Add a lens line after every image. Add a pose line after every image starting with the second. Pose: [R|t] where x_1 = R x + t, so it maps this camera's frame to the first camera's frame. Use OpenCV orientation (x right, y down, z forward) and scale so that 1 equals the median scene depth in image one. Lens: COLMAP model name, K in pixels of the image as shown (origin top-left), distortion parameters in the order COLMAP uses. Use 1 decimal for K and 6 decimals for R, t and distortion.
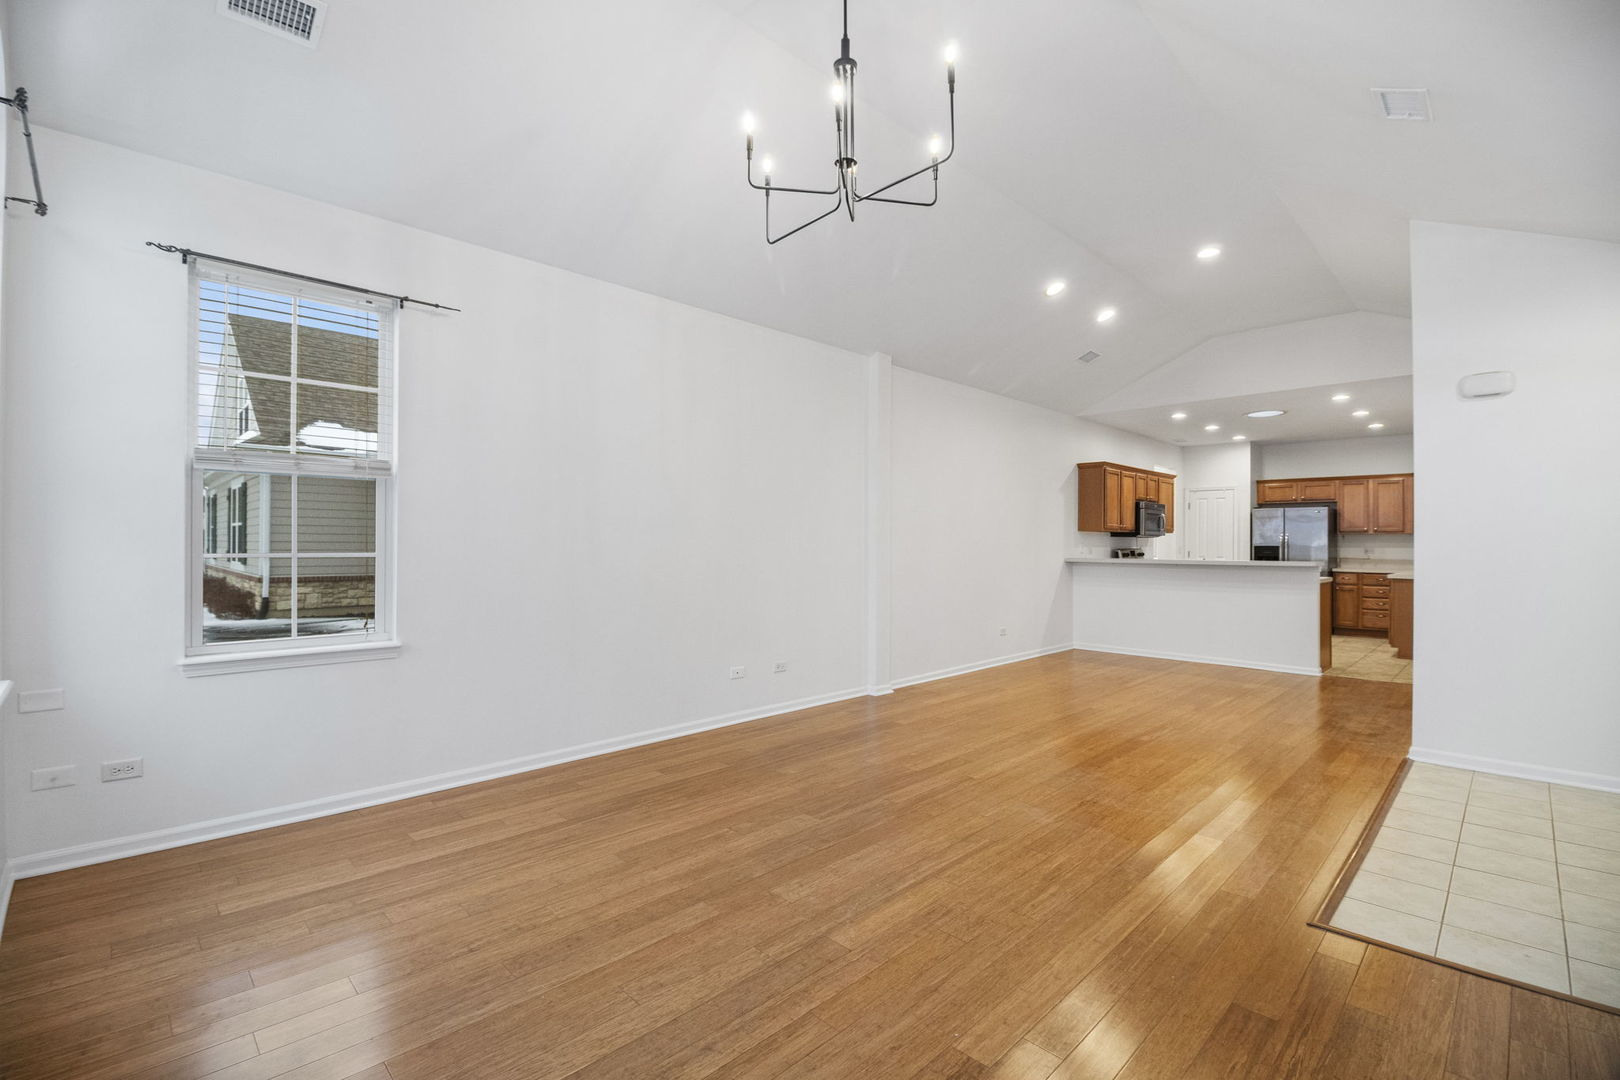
lens RADIAL K [[718.0, 0, 810.0], [0, 718.0, 540.0], [0, 0, 1]] dist [-0.012944, -0.000825]
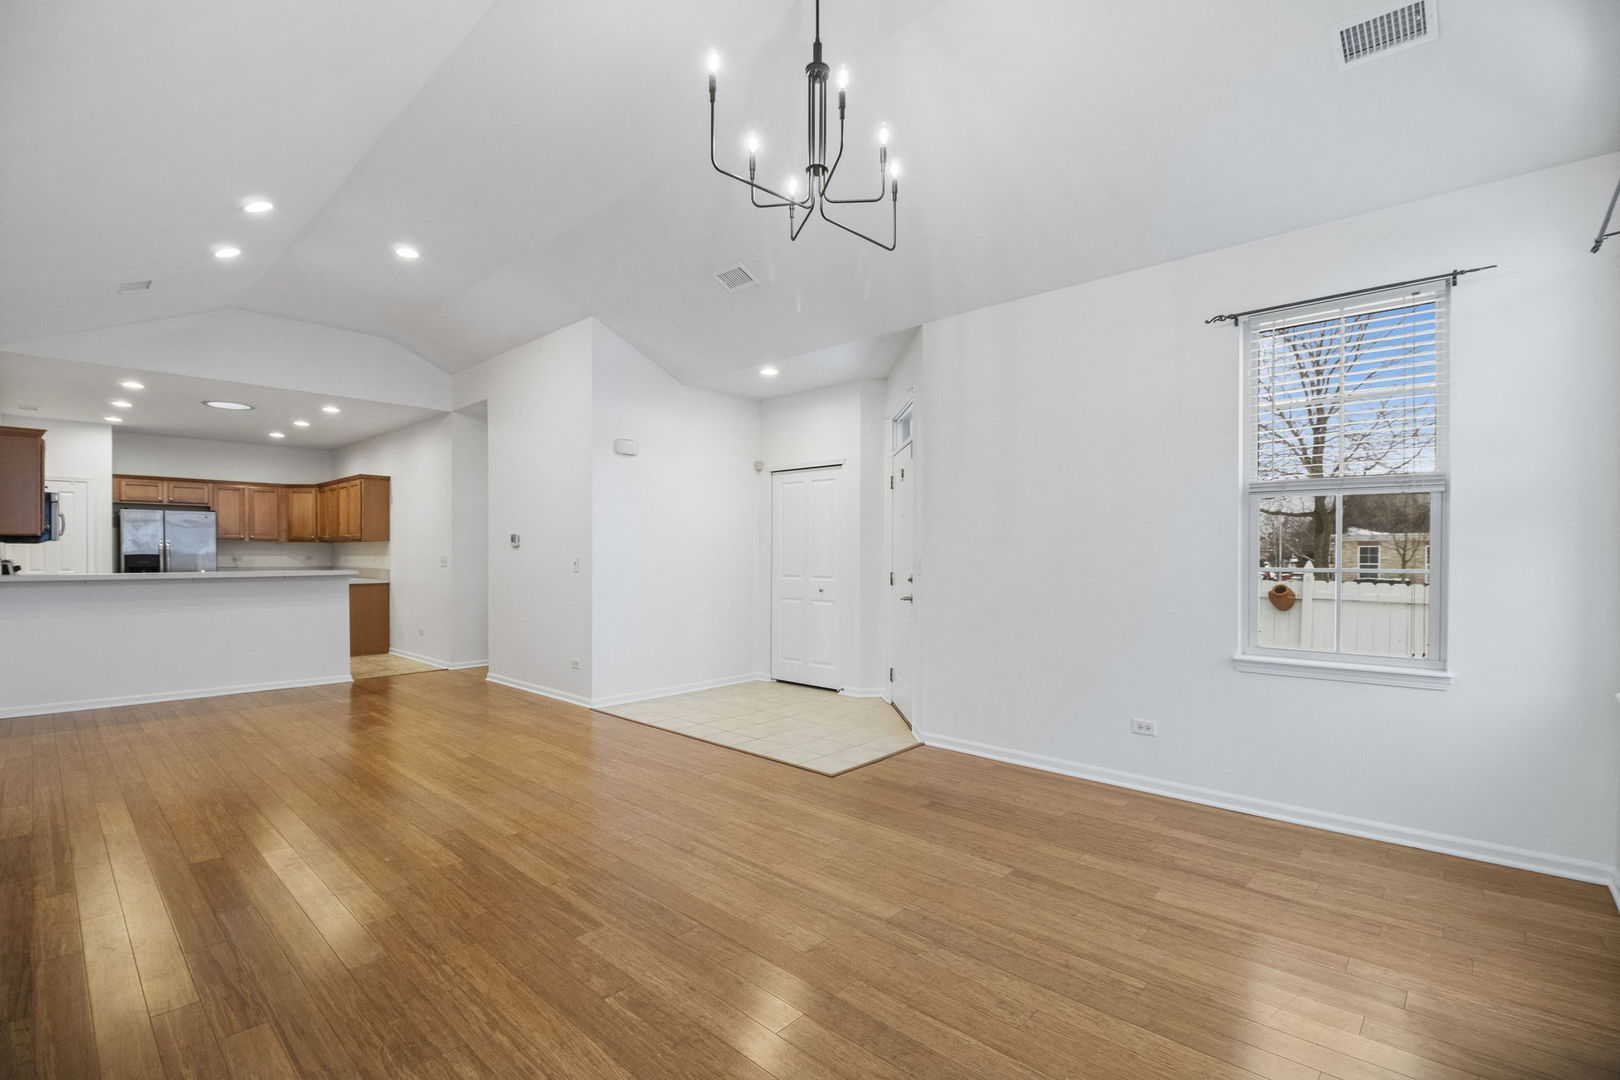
lens RADIAL K [[730.4, 0, 810.0], [0, 730.4, 556.2], [0, 0, 1]] dist [-0.012435, -0.000589]
pose [[-0.046605, -0.008506, 0.998877, -0.276991], [-0.004552, 0.999955, 0.008303, -0.000527], [-0.998903, -0.004160, -0.046641, 0.304243]]
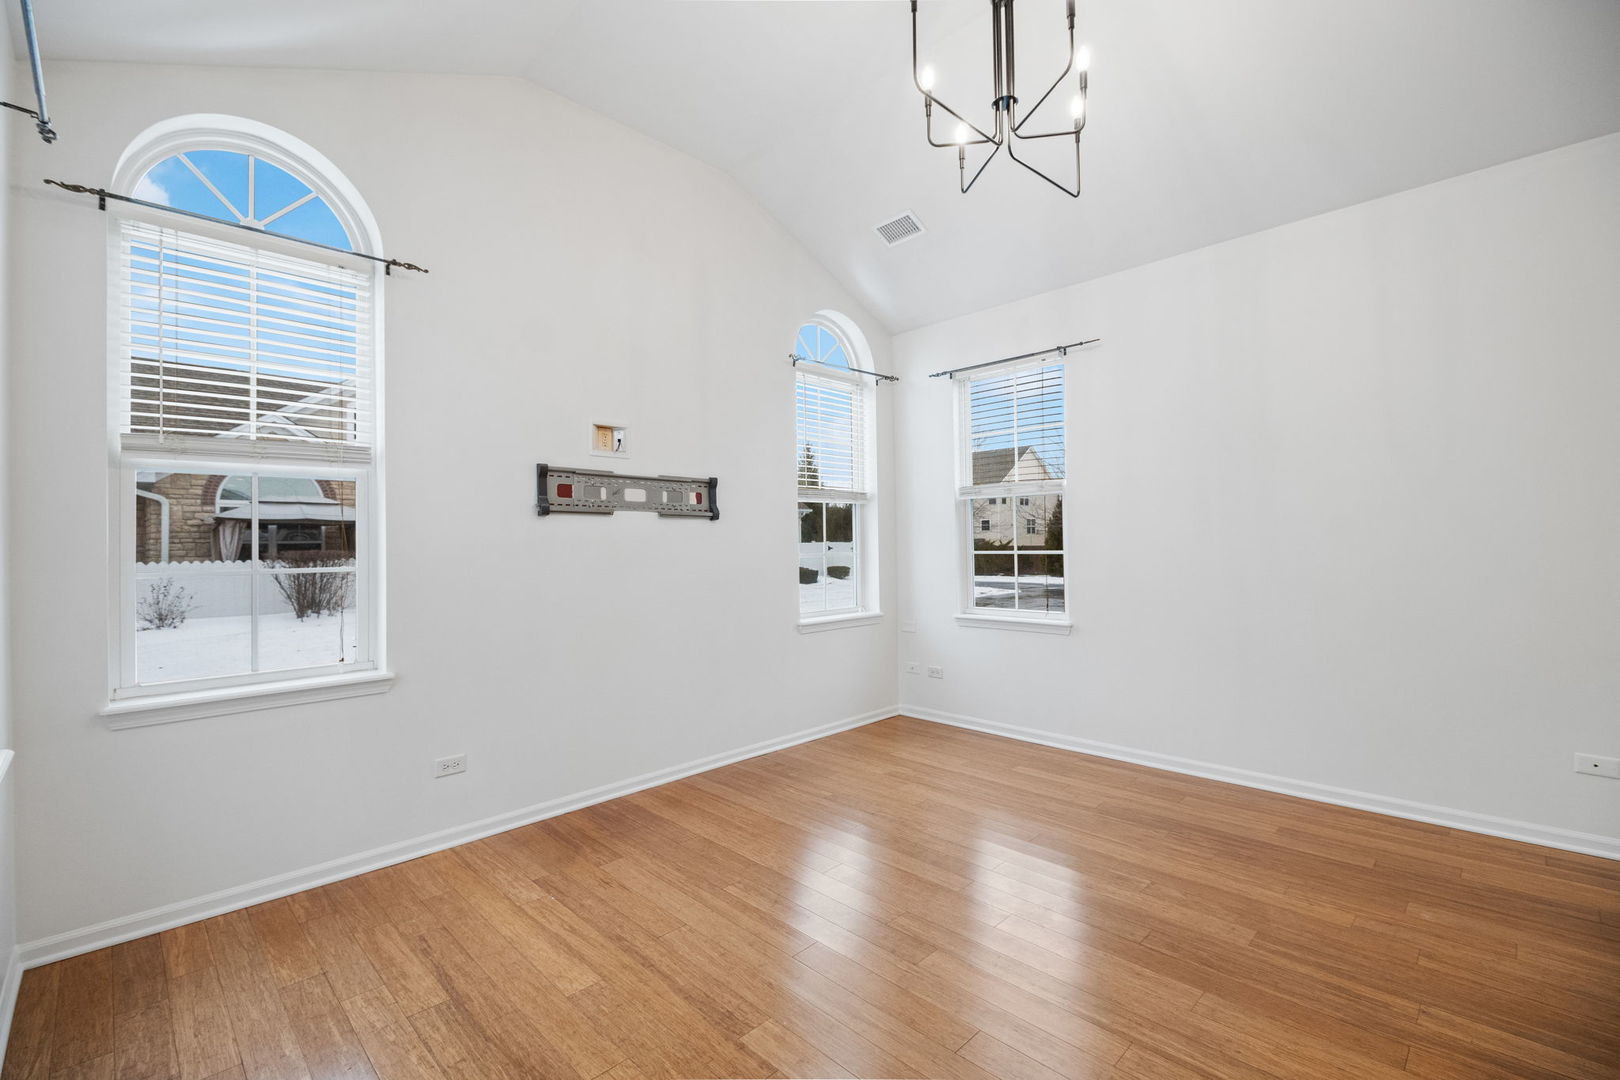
lens RADIAL K [[706.2, 0, 811.5], [0, 706.2, 527.0], [0, 0, 1]] dist [0.009825, -0.000549]
pose [[0.003249, -0.028988, -0.999574, 0.260202], [0.015574, 0.999460, -0.028934, 0.002090], [0.999873, -0.015474, 0.003699, 0.217470]]
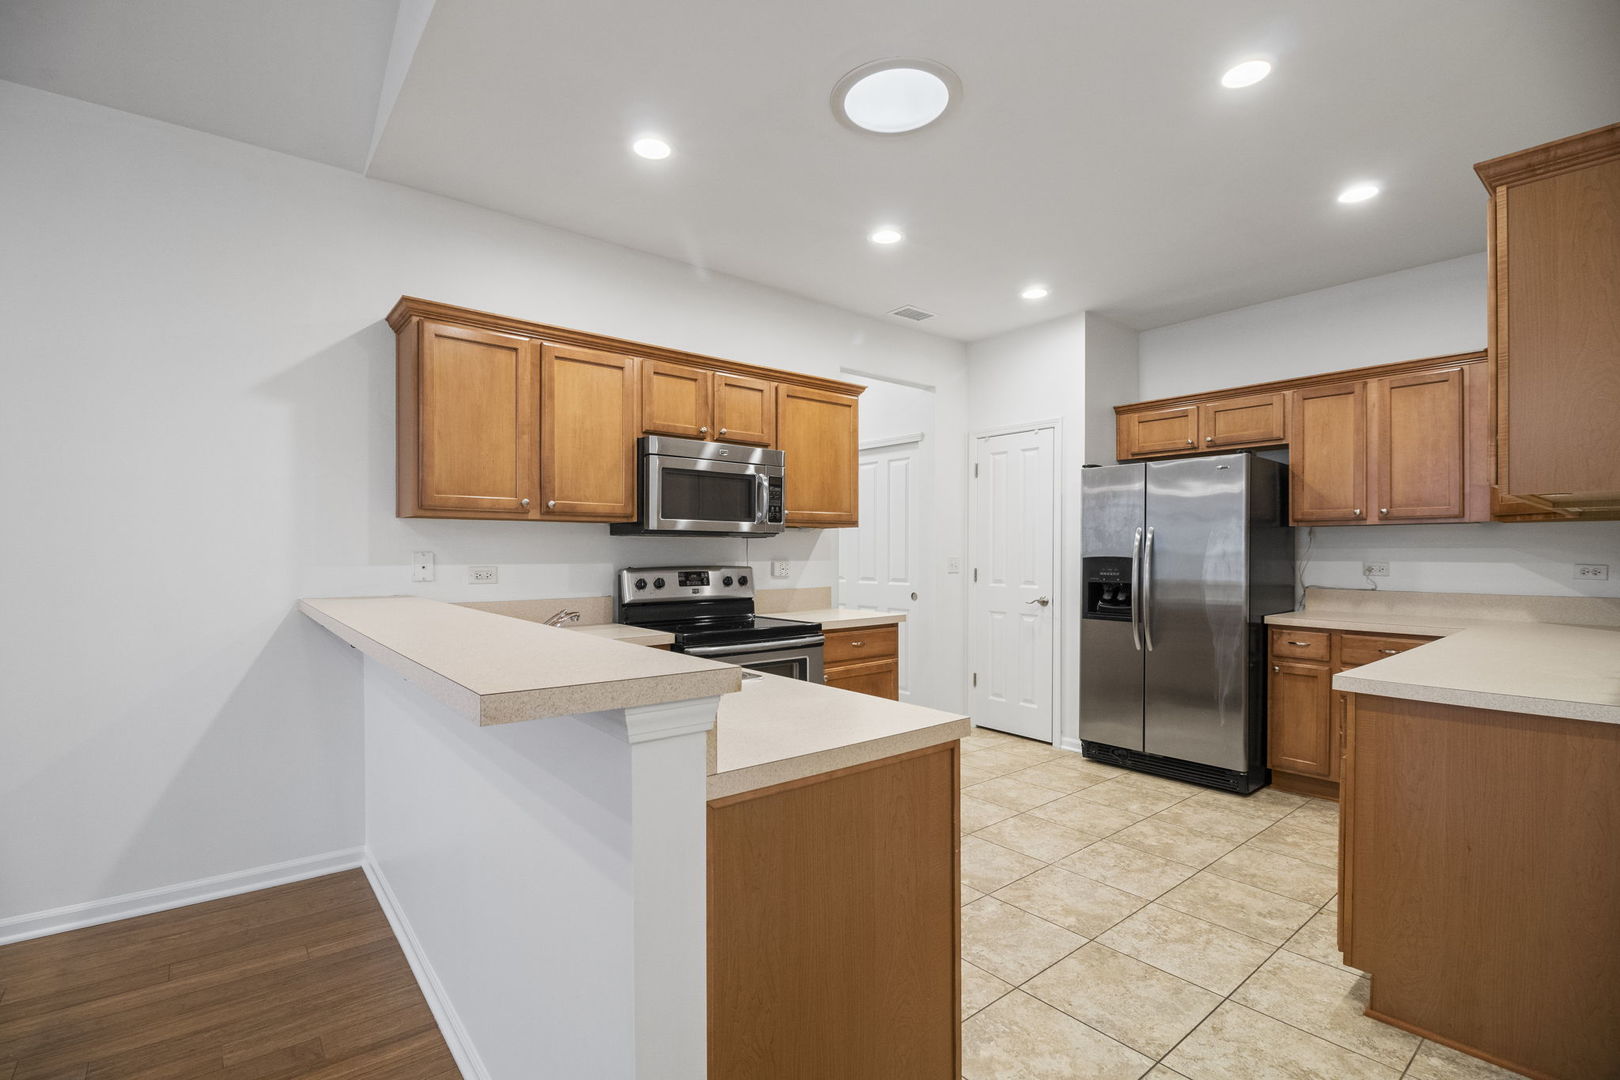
lens RADIAL K [[730.4, 0, 810.0], [0, 730.4, 556.2], [0, 0, 1]] dist [-0.012435, -0.000589]
pose [[0.994955, -0.003423, -0.100265, 0.596947], [0.004377, 0.999947, 0.009298, 0.003540], [0.100228, -0.009690, 0.994917, 0.663488]]
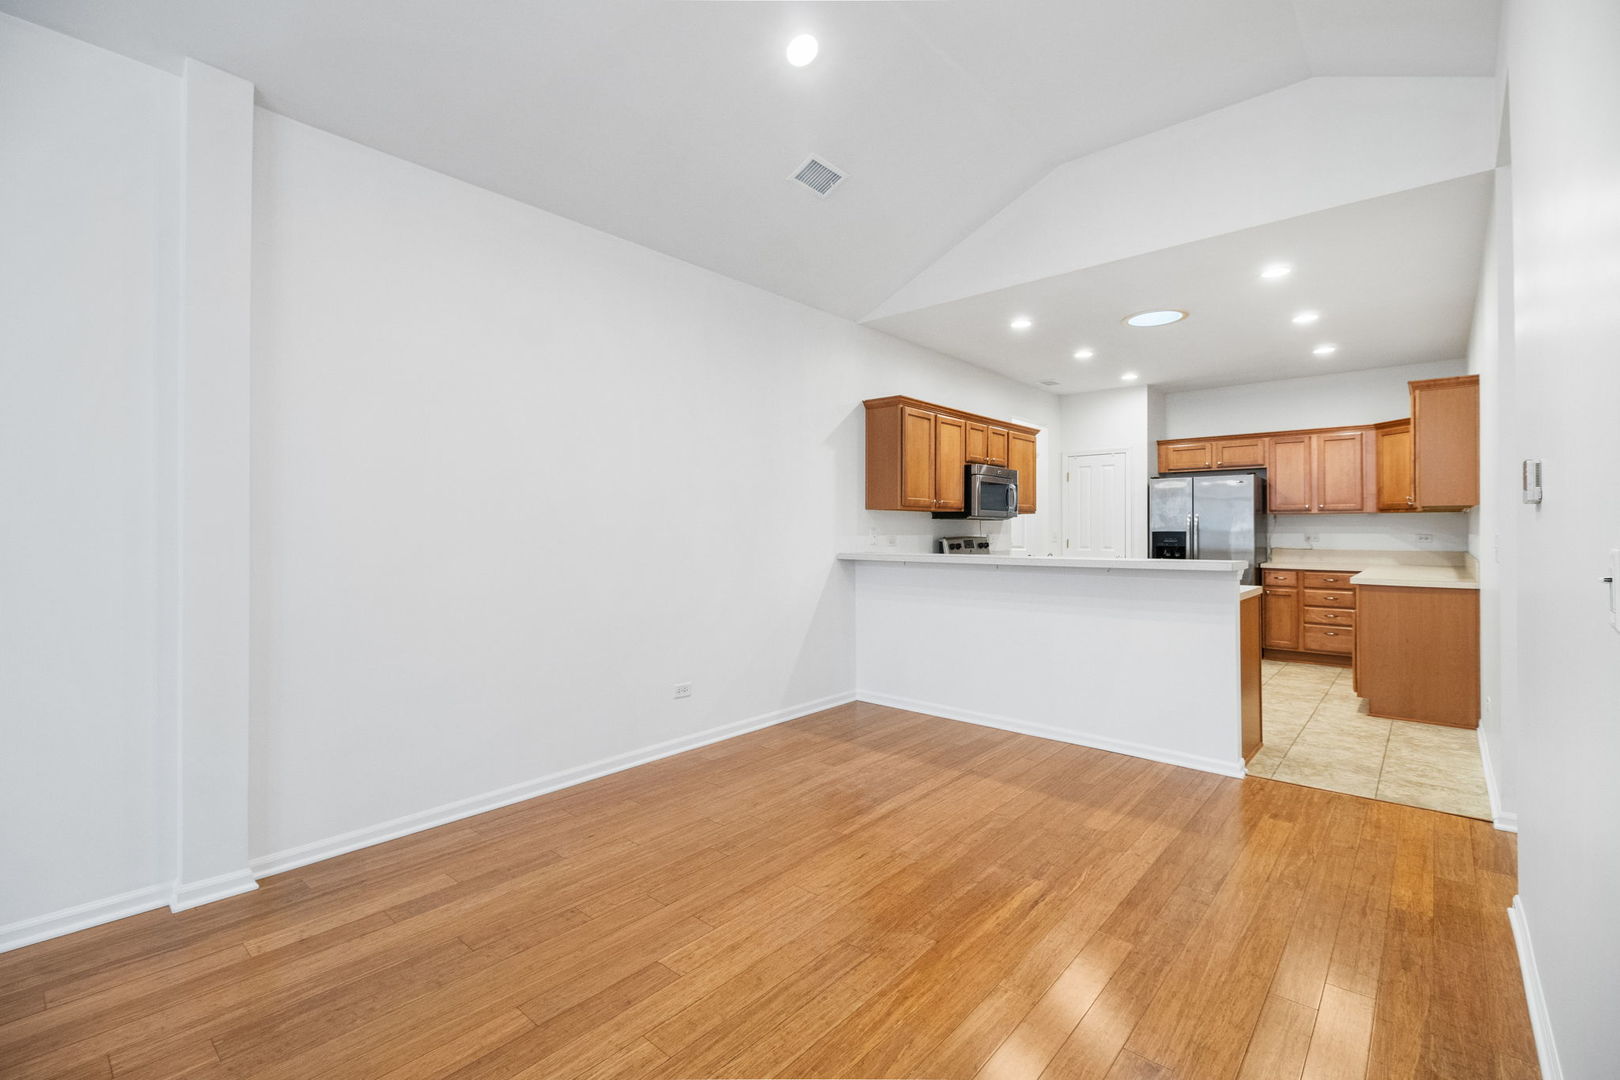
lens RADIAL K [[706.2, 0, 811.5], [0, 706.2, 527.0], [0, 0, 1]] dist [0.009825, -0.000549]
pose [[0.997575, -0.005098, 0.069419, 0.280845], [0.005196, 0.999986, -0.001239, 0.003347], [-0.069411, 0.001597, 0.997587, 0.385876]]
